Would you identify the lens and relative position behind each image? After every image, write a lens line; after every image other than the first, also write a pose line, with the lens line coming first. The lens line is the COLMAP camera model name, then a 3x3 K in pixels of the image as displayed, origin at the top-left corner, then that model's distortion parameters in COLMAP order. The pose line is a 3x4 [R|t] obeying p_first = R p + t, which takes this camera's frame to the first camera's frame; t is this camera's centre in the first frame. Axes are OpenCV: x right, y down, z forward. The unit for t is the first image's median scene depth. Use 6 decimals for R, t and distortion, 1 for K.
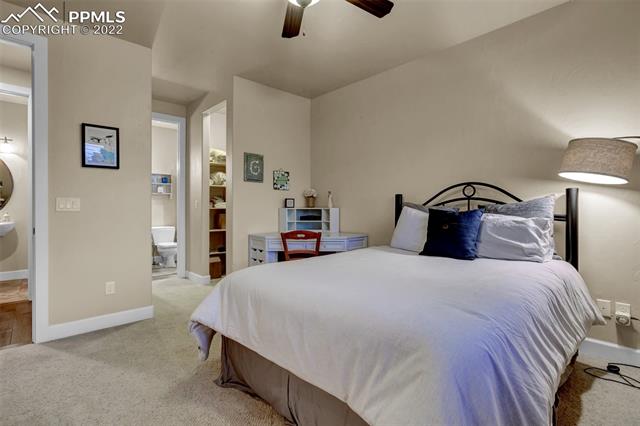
lens RADIAL K [[309.0, 0, 315.4], [0, 309.0, 208.5], [0, 0, 1]] dist [-0.034315, 0.020038]
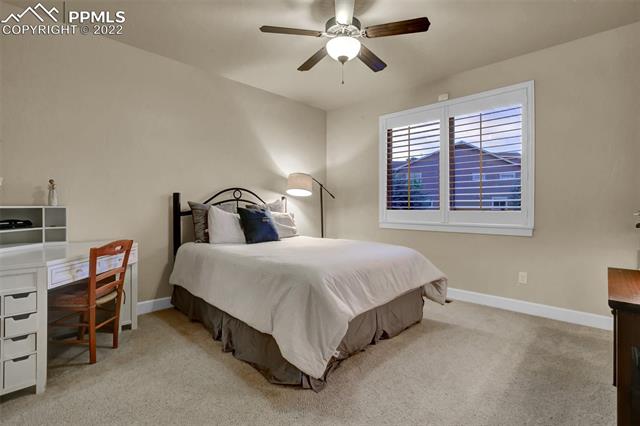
lens RADIAL K [[309.0, 0, 315.4], [0, 309.0, 208.5], [0, 0, 1]] dist [-0.034315, 0.020038]
pose [[-0.038683, -0.018836, 0.999074, -0.888229], [-0.011308, 0.999767, 0.018411, -0.023483], [-0.999188, -0.010585, -0.038887, 0.705736]]
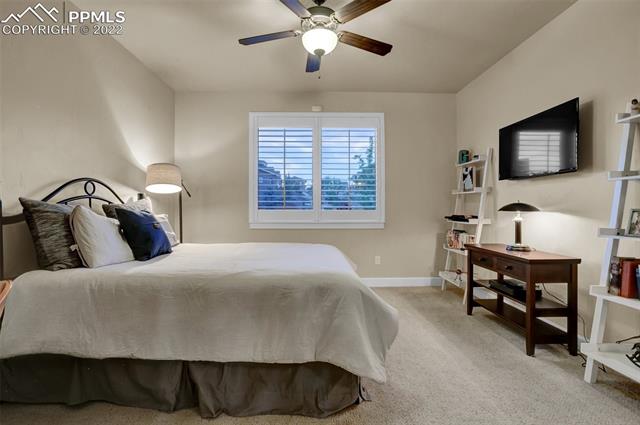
lens RADIAL K [[309.0, 0, 315.4], [0, 309.0, 208.0], [0, 0, 1]] dist [-0.034315, 0.020038]
pose [[-0.742965, -0.016882, 0.669118, -0.571050], [-0.016315, 0.999842, 0.007111, -0.016783], [-0.669132, -0.005634, -0.743122, 1.218278]]
